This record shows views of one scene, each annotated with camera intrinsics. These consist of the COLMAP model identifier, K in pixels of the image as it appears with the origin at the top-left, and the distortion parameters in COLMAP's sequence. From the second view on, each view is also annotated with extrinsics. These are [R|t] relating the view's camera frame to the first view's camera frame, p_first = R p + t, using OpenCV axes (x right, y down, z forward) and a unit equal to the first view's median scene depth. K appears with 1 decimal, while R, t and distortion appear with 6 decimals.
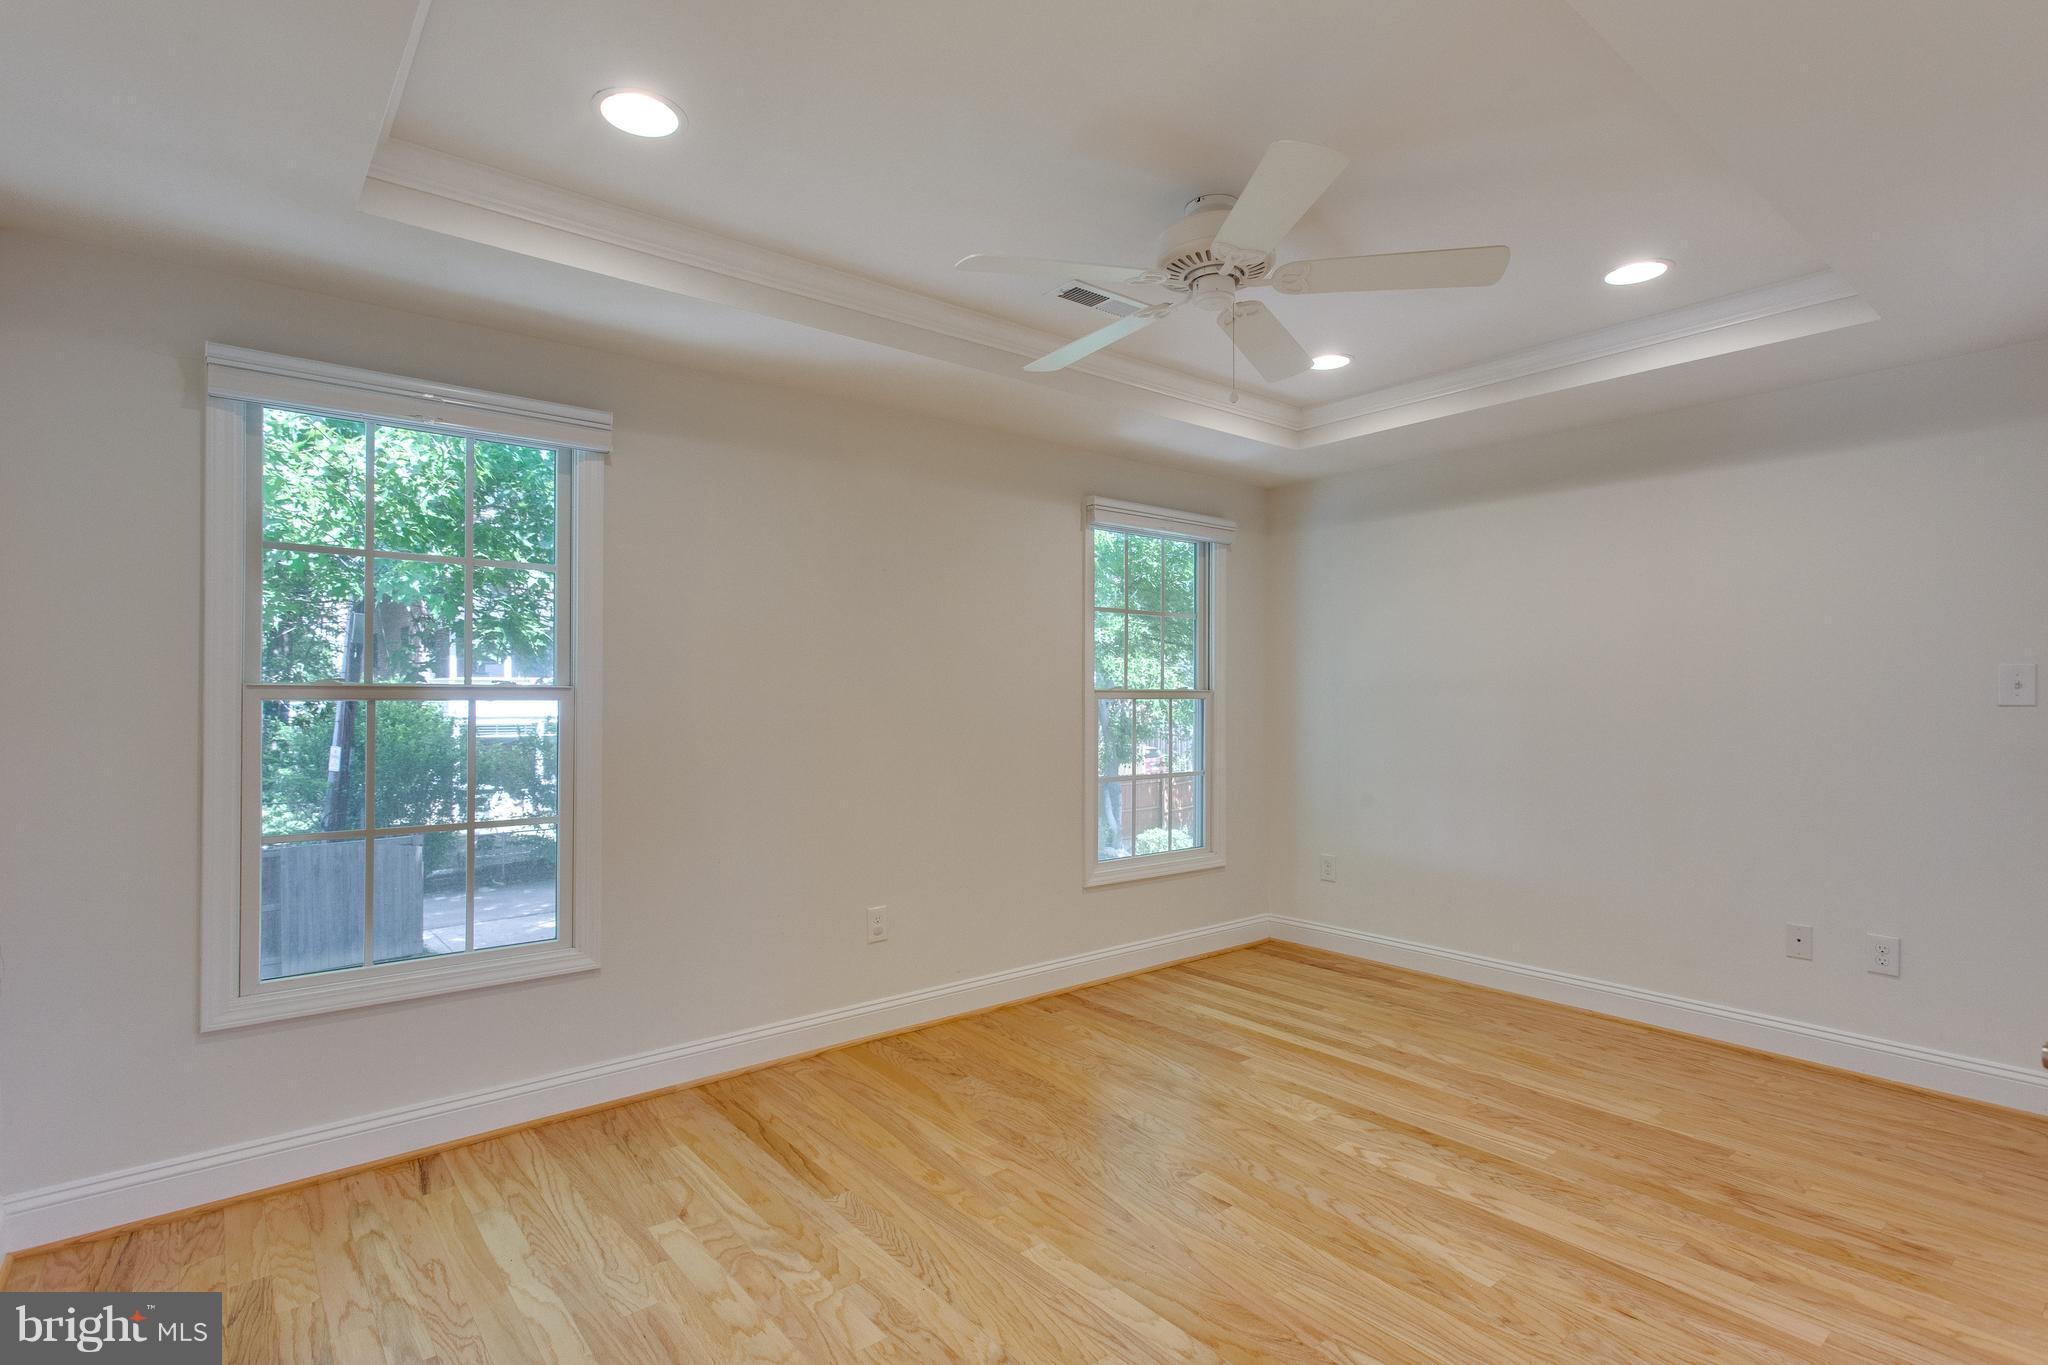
lens RADIAL K [[986.3, 0, 1015.3], [0, 986.3, 680.9], [0, 0, 1]] dist [0.004883, -0.000246]
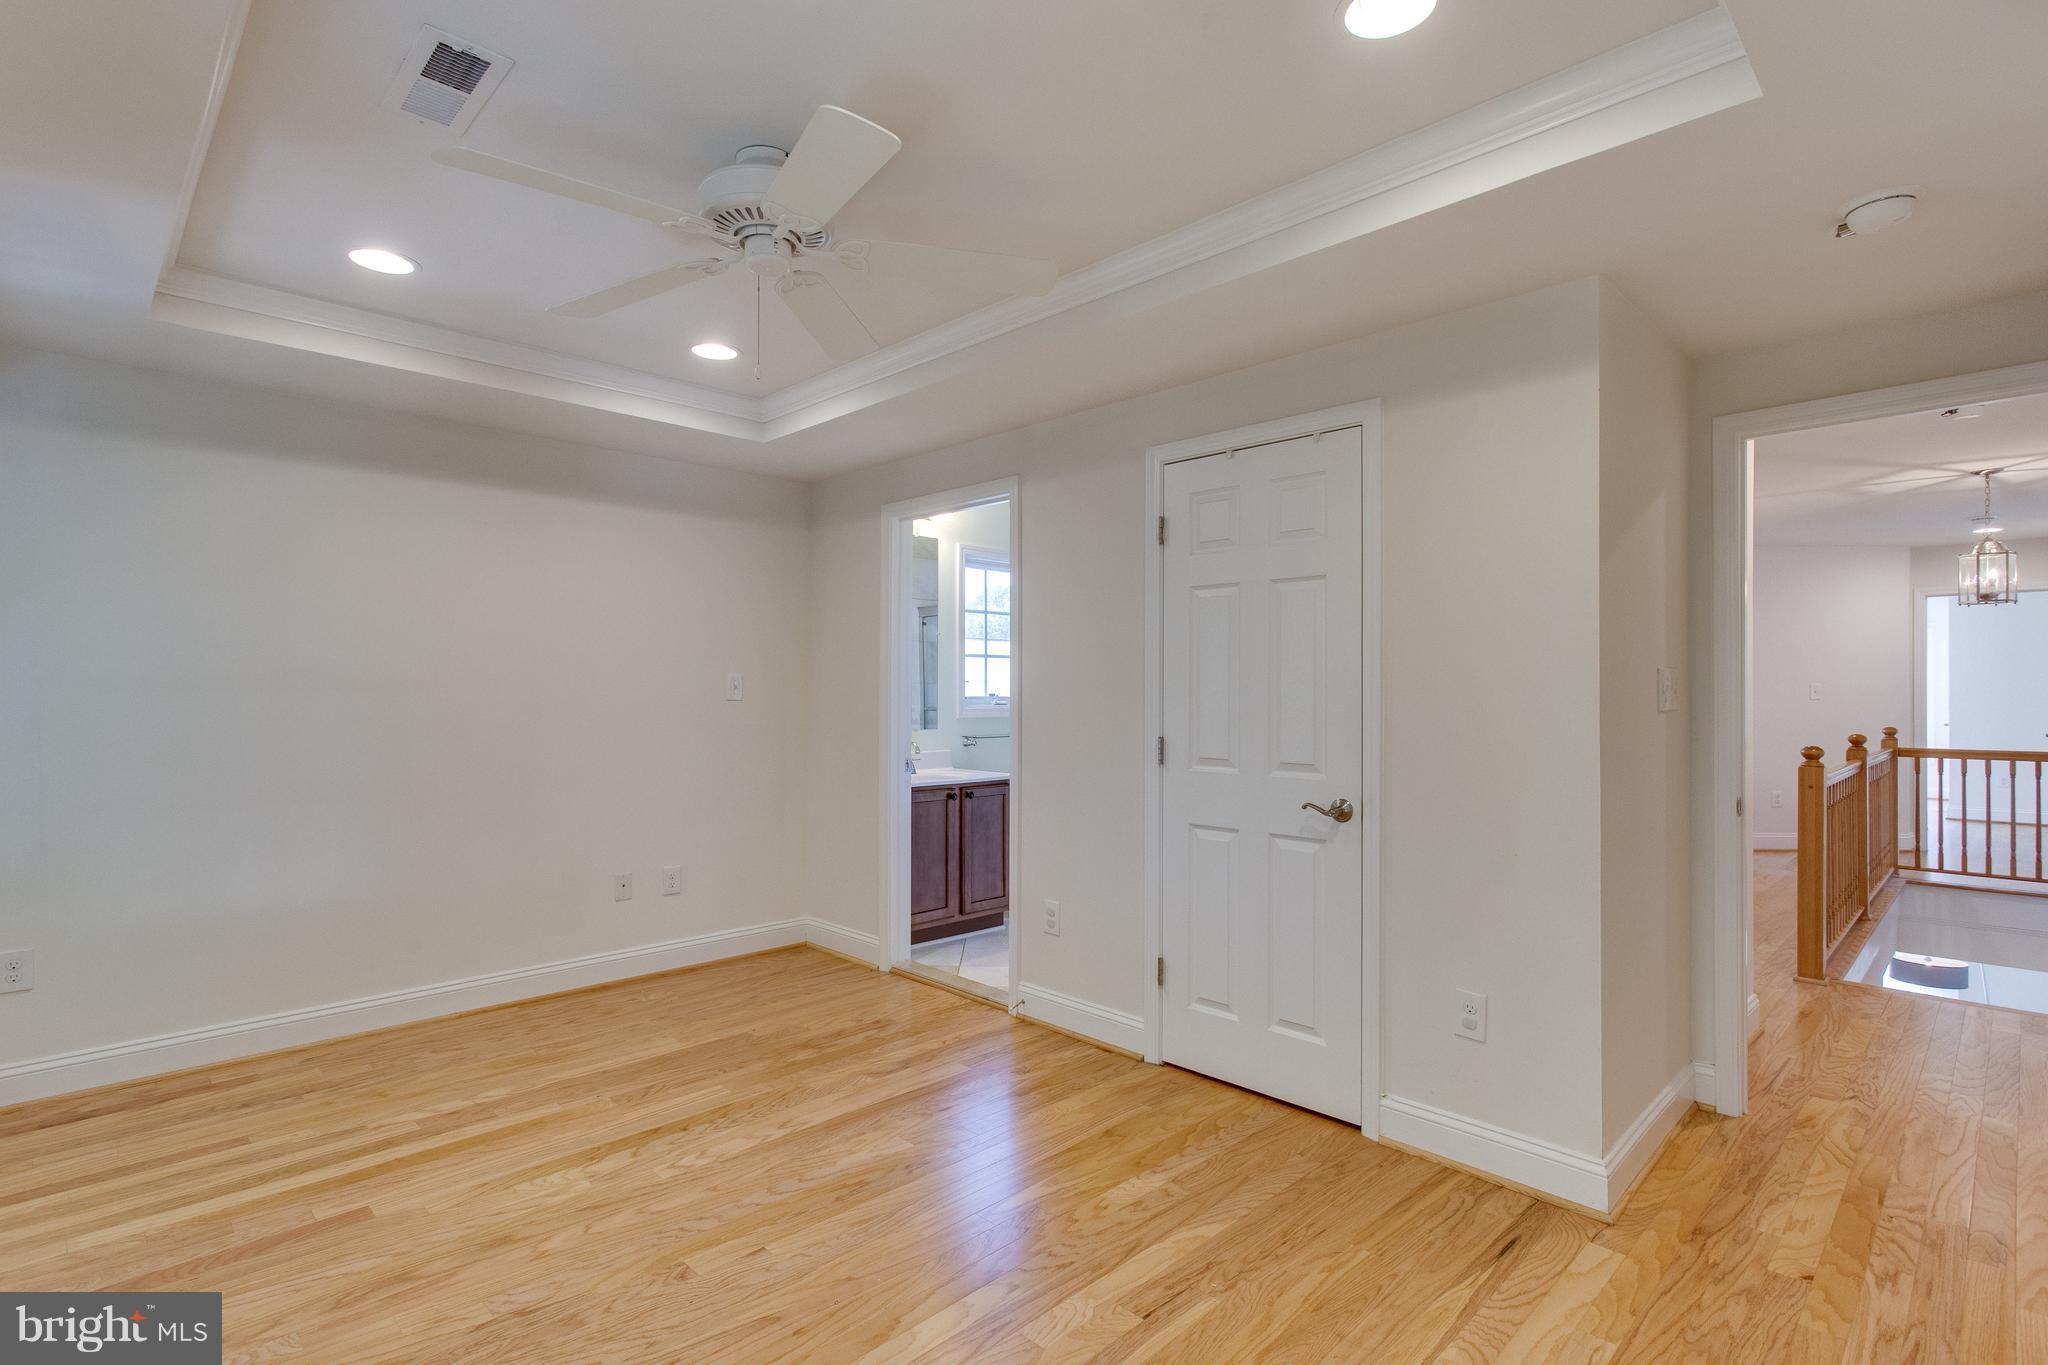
lens RADIAL K [[986.3, 0, 1013.8], [0, 986.3, 688.3], [0, 0, 1]] dist [0.004883, -0.000246]
pose [[-0.089260, 0.003472, 0.996002, -0.562037], [-0.014579, 0.999882, -0.004792, 0.006228], [-0.995902, -0.014949, -0.089199, 0.663778]]
